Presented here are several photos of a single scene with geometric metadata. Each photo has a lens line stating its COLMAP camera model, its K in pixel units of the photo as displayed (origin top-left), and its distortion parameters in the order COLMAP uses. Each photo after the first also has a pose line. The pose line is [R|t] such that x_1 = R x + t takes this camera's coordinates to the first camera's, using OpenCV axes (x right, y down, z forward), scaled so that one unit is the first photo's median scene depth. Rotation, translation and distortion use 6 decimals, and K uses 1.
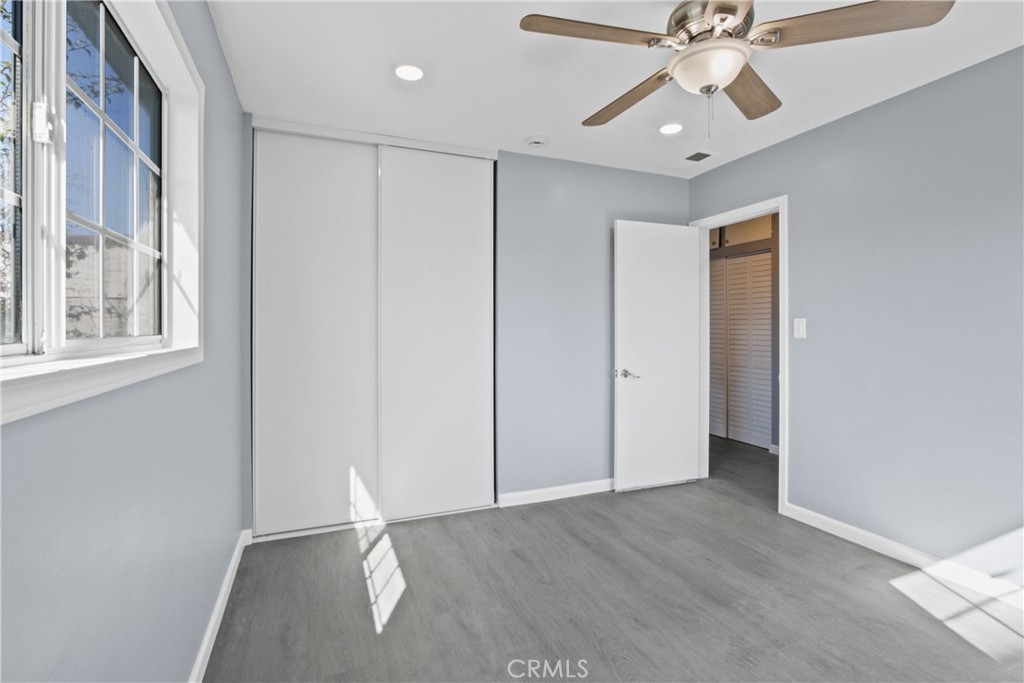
lens RADIAL K [[475.1, 0, 512.0], [0, 475.1, 341.5], [0, 0, 1]] dist [-0.010664, -0.000361]
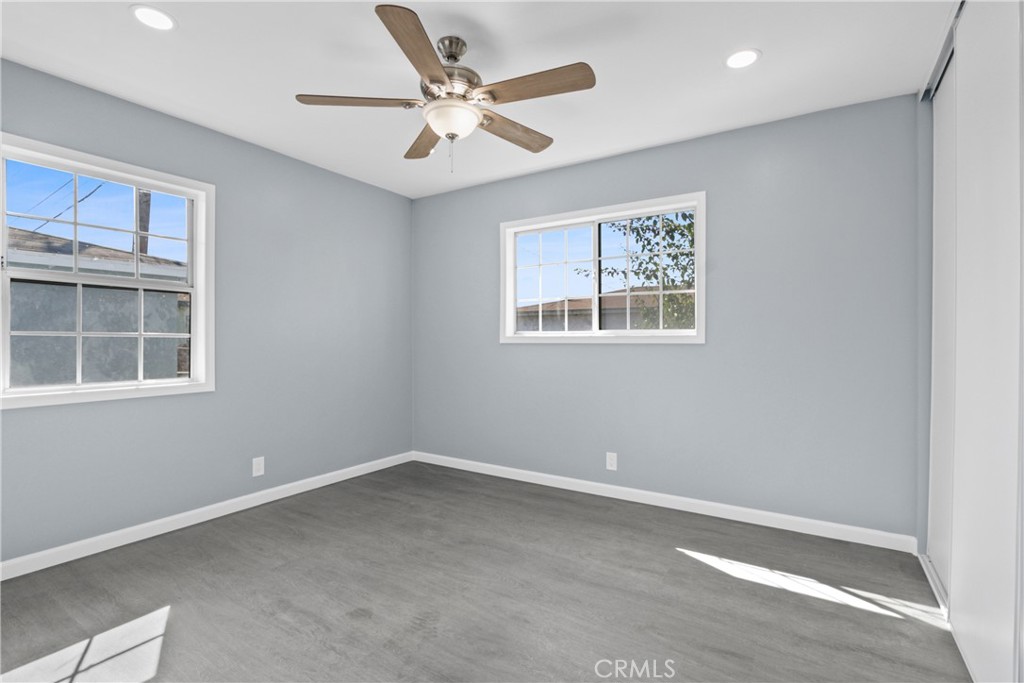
lens RADIAL K [[475.1, 0, 512.0], [0, 475.1, 341.5], [0, 0, 1]] dist [-0.010664, -0.000361]
pose [[-0.823680, 0.002380, -0.567050, 0.826671], [-0.015922, 0.999500, 0.027323, -0.000254], [0.566831, 0.031535, -0.823230, 1.749778]]
